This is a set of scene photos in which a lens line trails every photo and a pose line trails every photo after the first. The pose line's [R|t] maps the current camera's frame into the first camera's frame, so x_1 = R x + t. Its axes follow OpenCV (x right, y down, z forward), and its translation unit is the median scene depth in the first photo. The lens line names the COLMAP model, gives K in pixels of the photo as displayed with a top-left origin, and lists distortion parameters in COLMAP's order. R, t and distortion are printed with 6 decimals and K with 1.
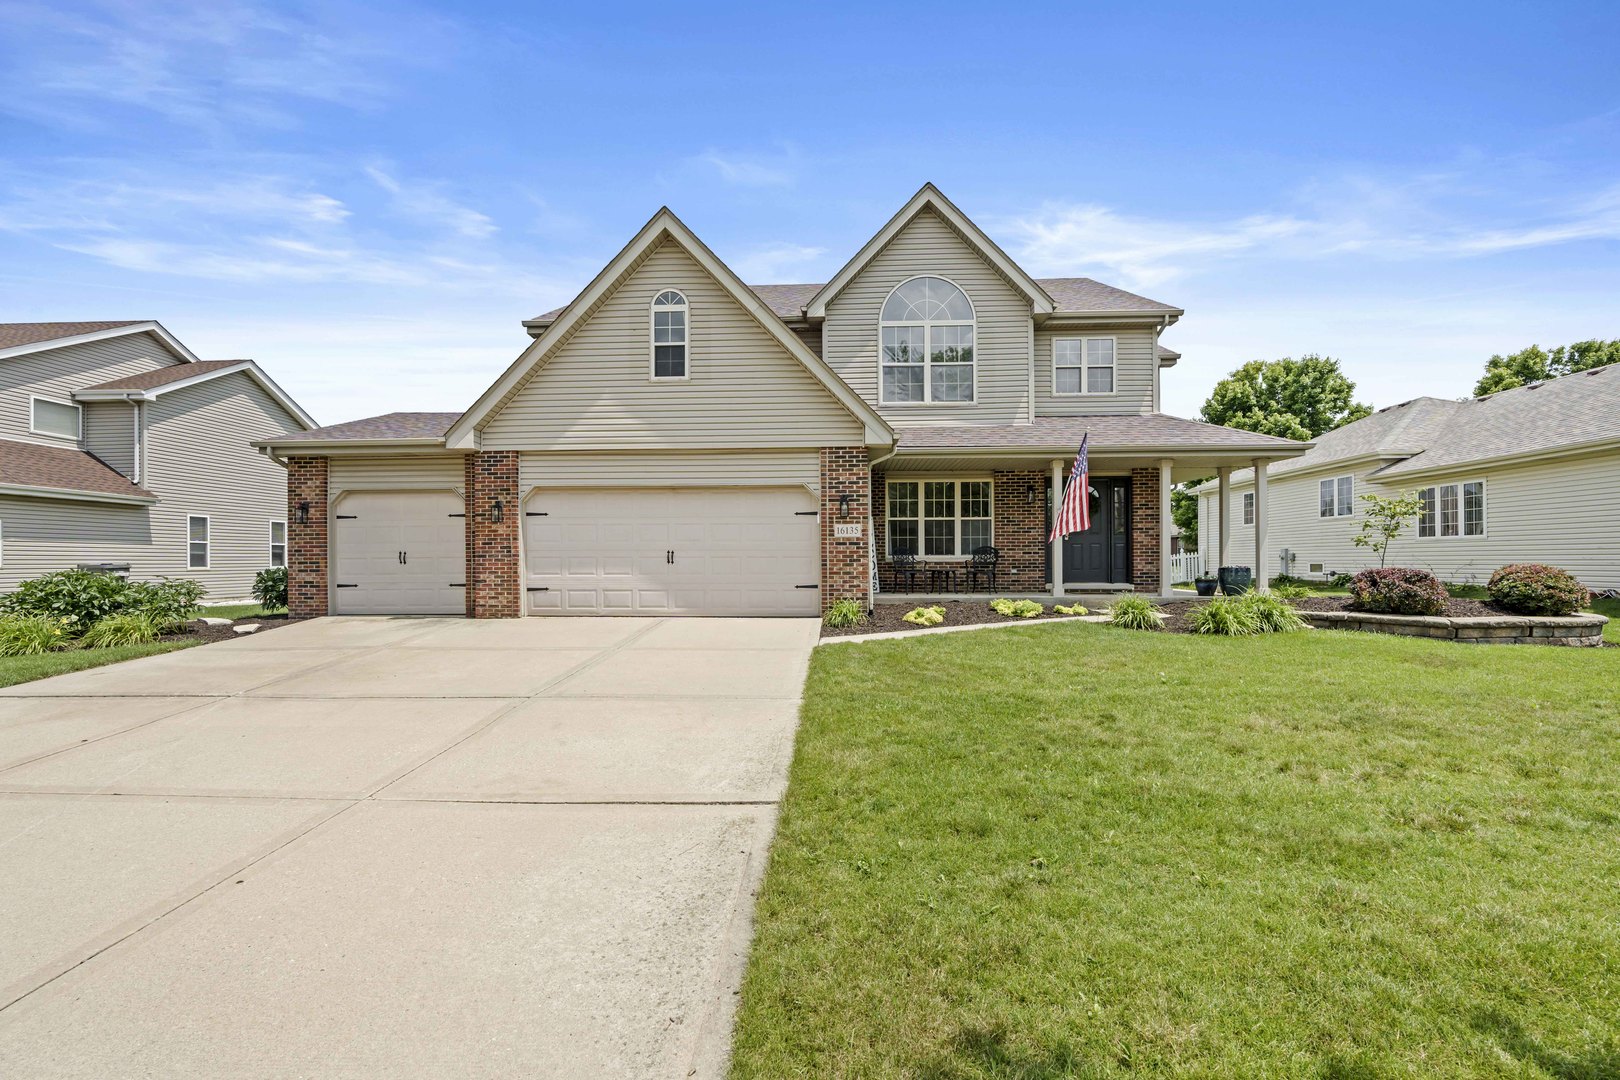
lens RADIAL K [[728.4, 0, 810.2], [0, 728.4, 545.5], [0, 0, 1]] dist [-0.003904, -0.000168]
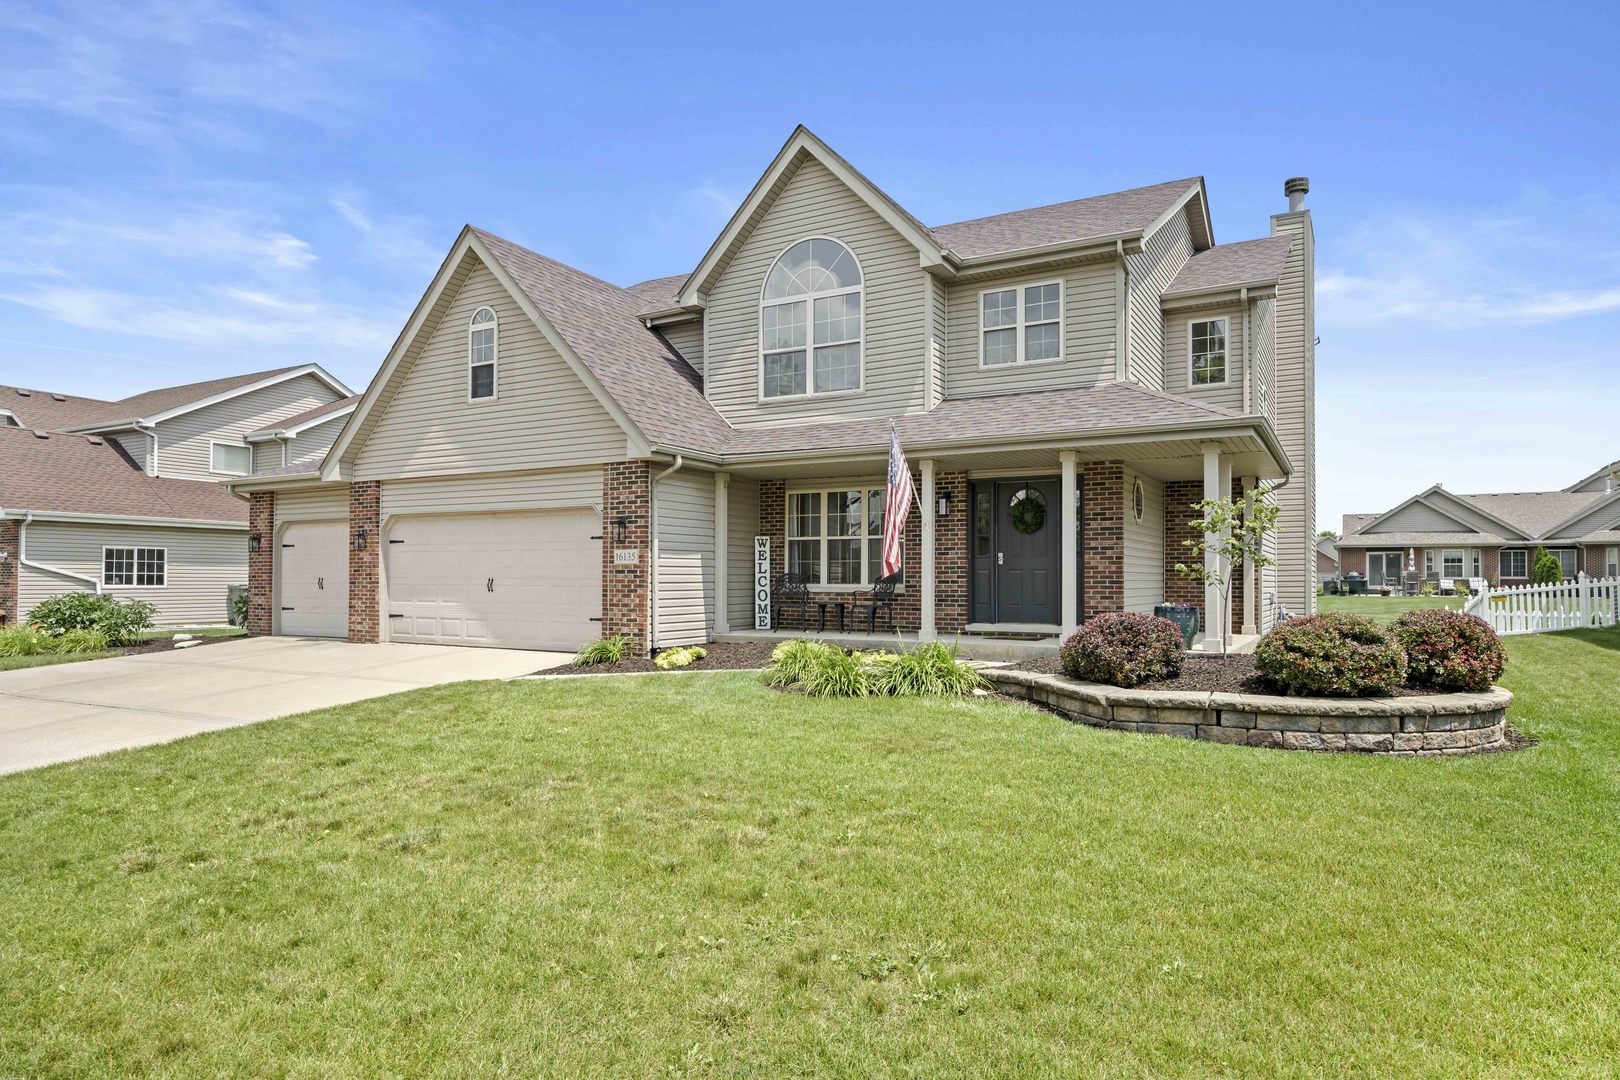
lens RADIAL K [[969.0, 0, 810.0], [0, 969.0, 540.0], [0, 0, 1]] dist [0.003153, 0.000850]
pose [[0.893299, -0.012633, -0.449286, 0.747805], [0.003377, 0.999765, -0.021398, -0.014472], [0.449450, 0.017598, 0.893132, 0.052872]]
